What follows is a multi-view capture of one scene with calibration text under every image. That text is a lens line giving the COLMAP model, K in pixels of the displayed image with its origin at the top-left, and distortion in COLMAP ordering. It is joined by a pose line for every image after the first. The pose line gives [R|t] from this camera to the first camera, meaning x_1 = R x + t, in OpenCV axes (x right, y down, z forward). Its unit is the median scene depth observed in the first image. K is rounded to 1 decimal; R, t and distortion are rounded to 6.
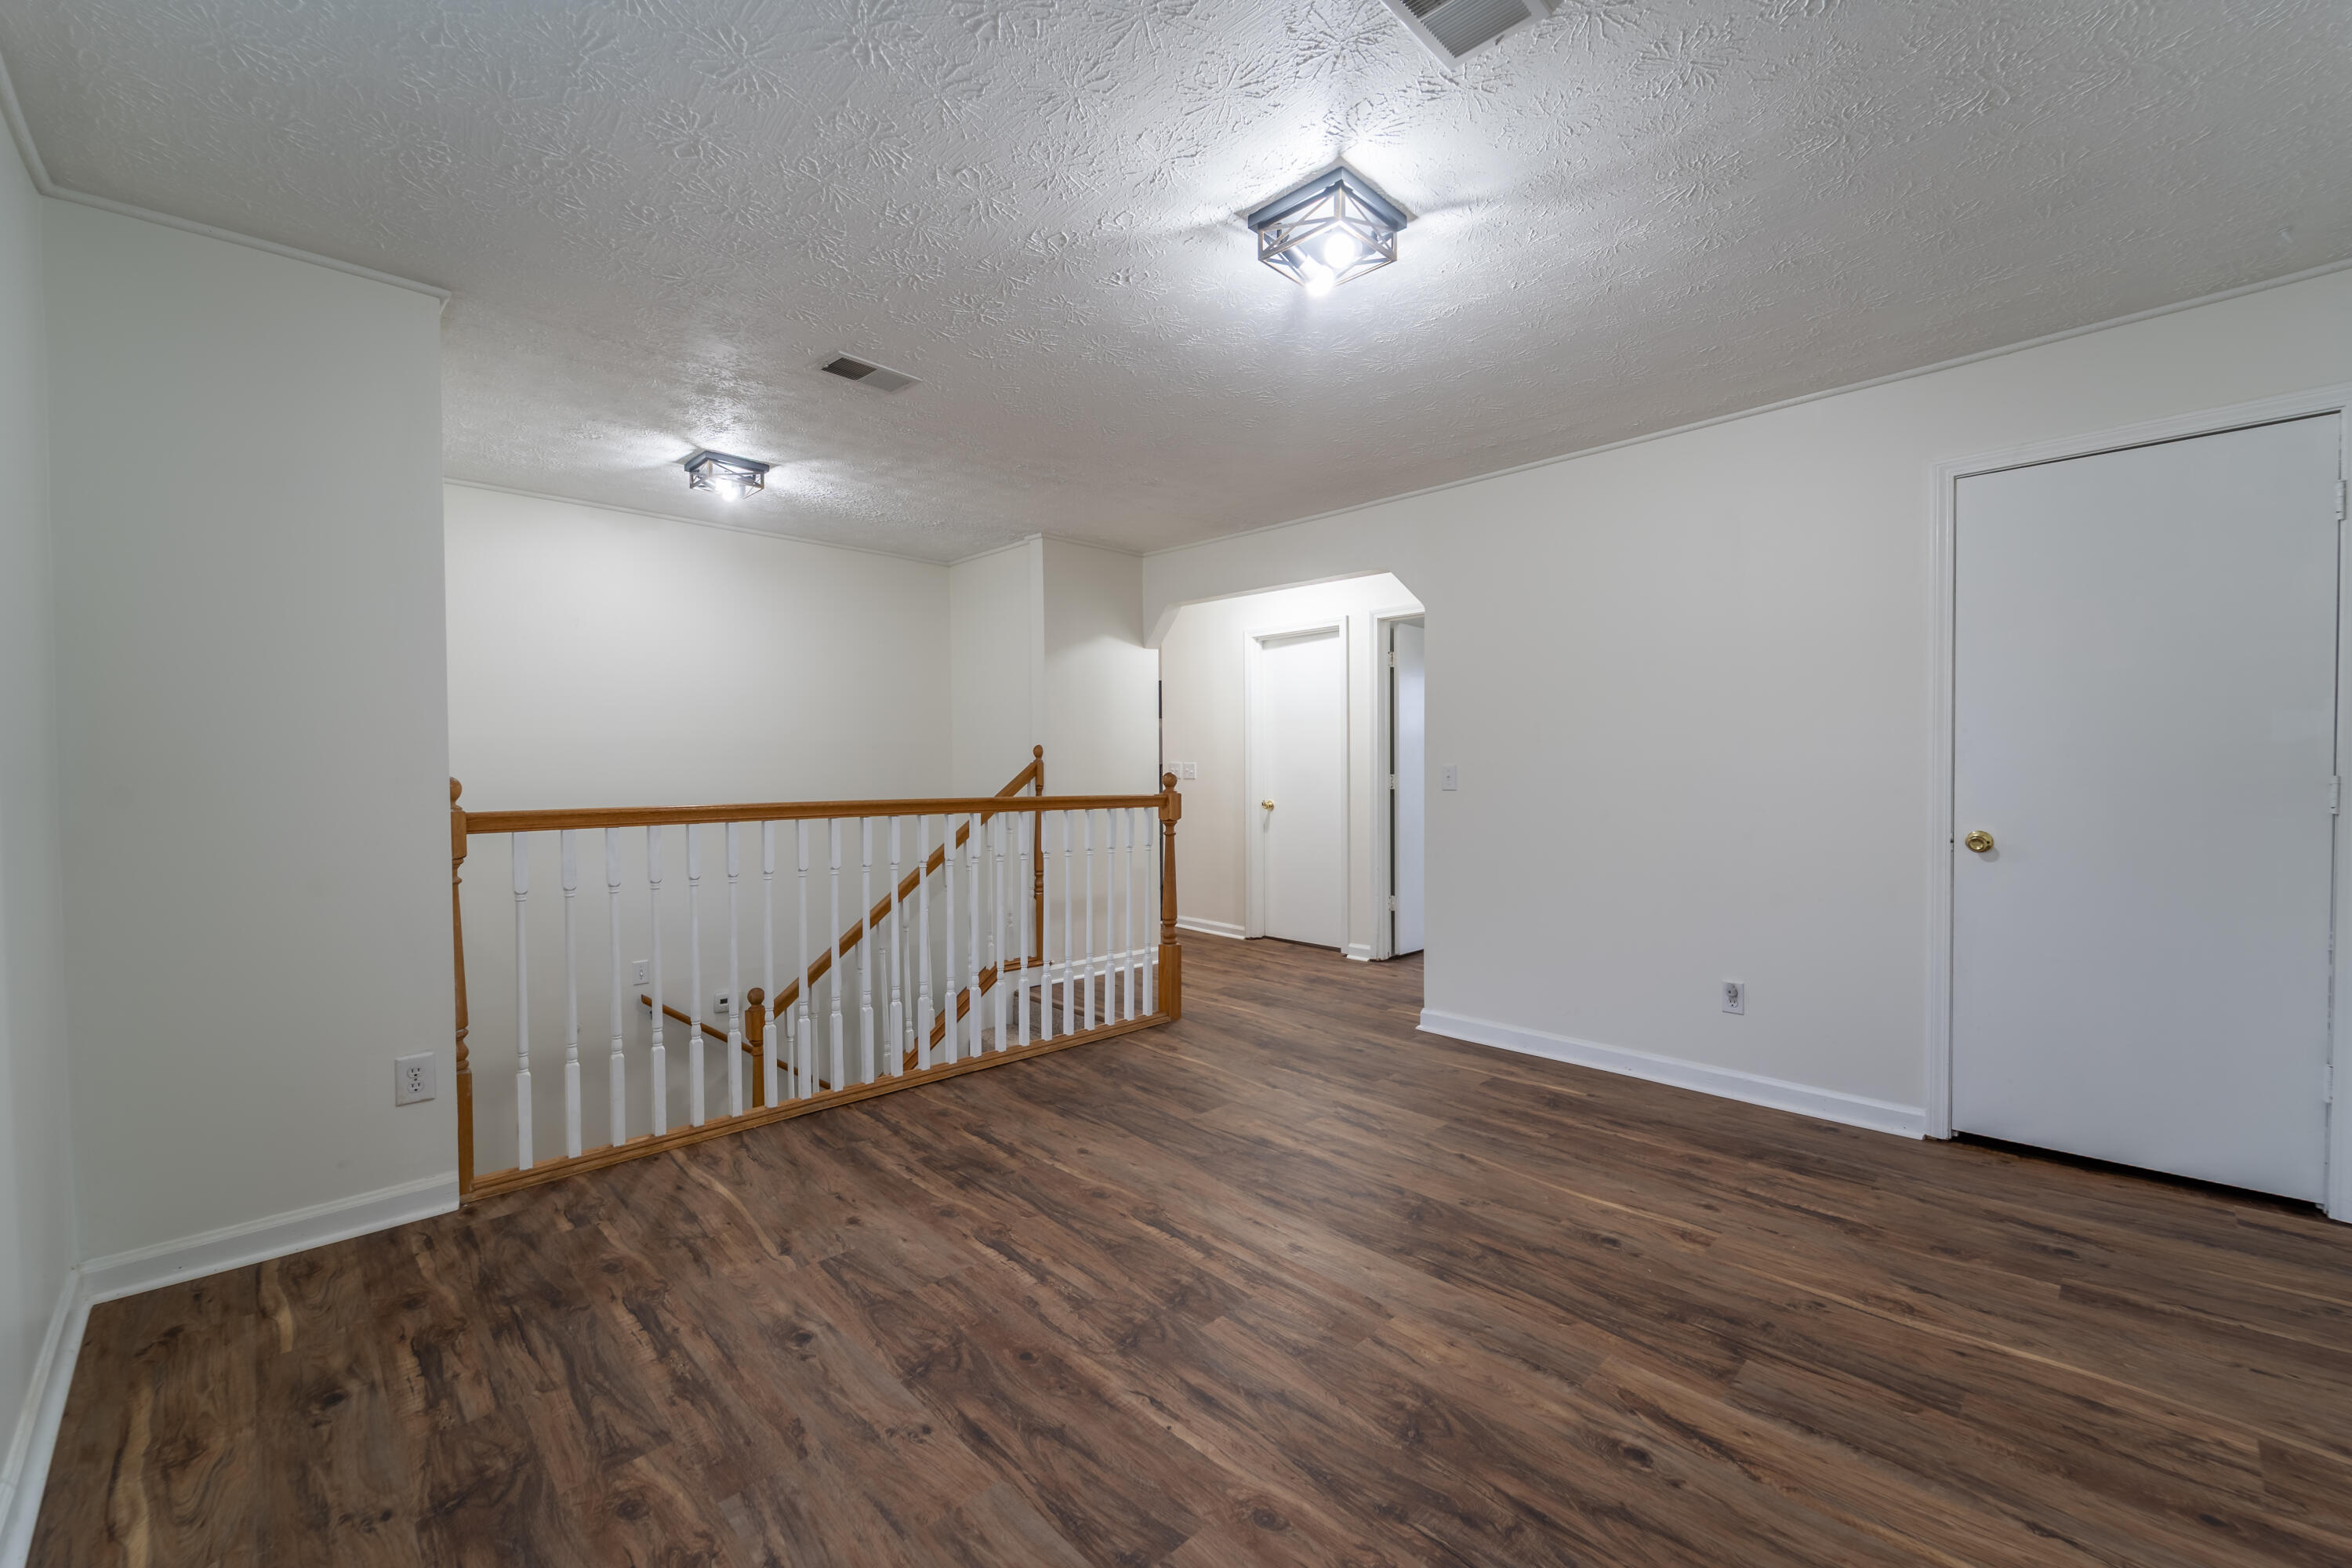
lens RADIAL K [[949.1, 0, 1182.1], [0, 949.1, 791.3], [0, 0, 1]] dist [0.000236, -0.002581]
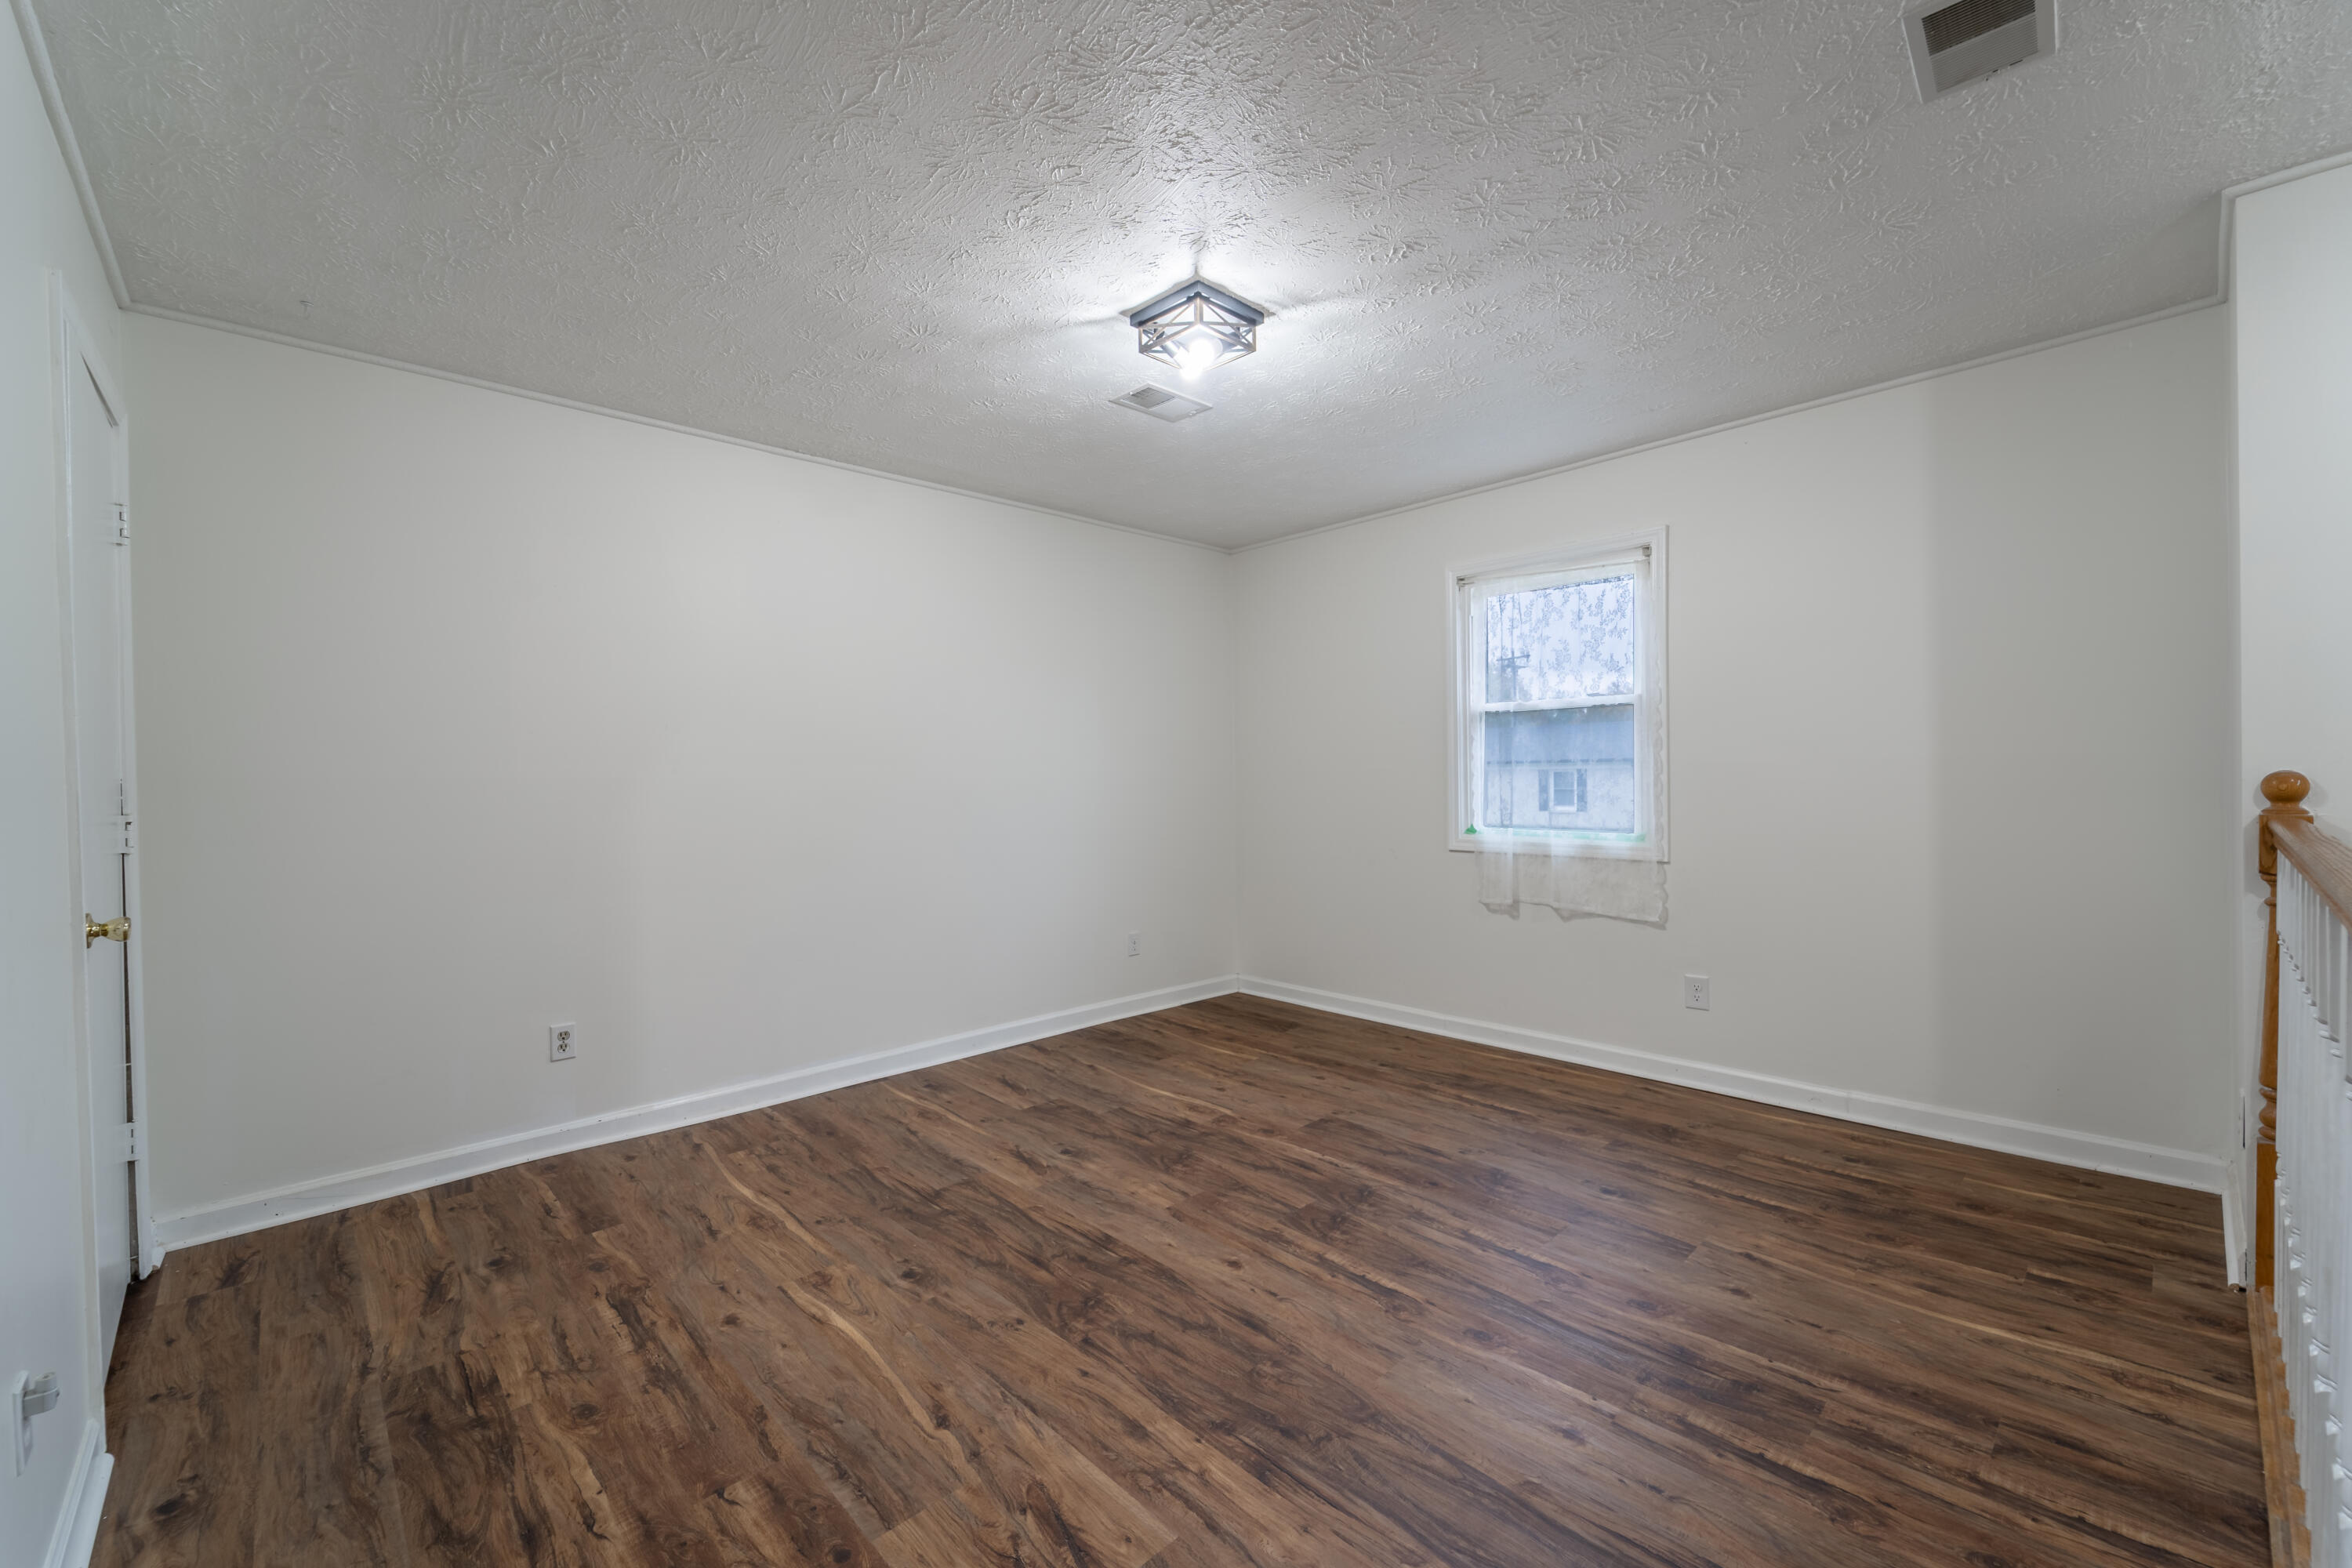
lens RADIAL K [[949.1, 0, 1177.6], [0, 949.1, 788.1], [0, 0, 1]] dist [0.000236, -0.002581]
pose [[-0.999579, 0.022570, 0.018215, 0.169201], [0.023386, 0.998671, 0.045938, -0.072322], [-0.017154, 0.046345, -0.998778, 2.225802]]
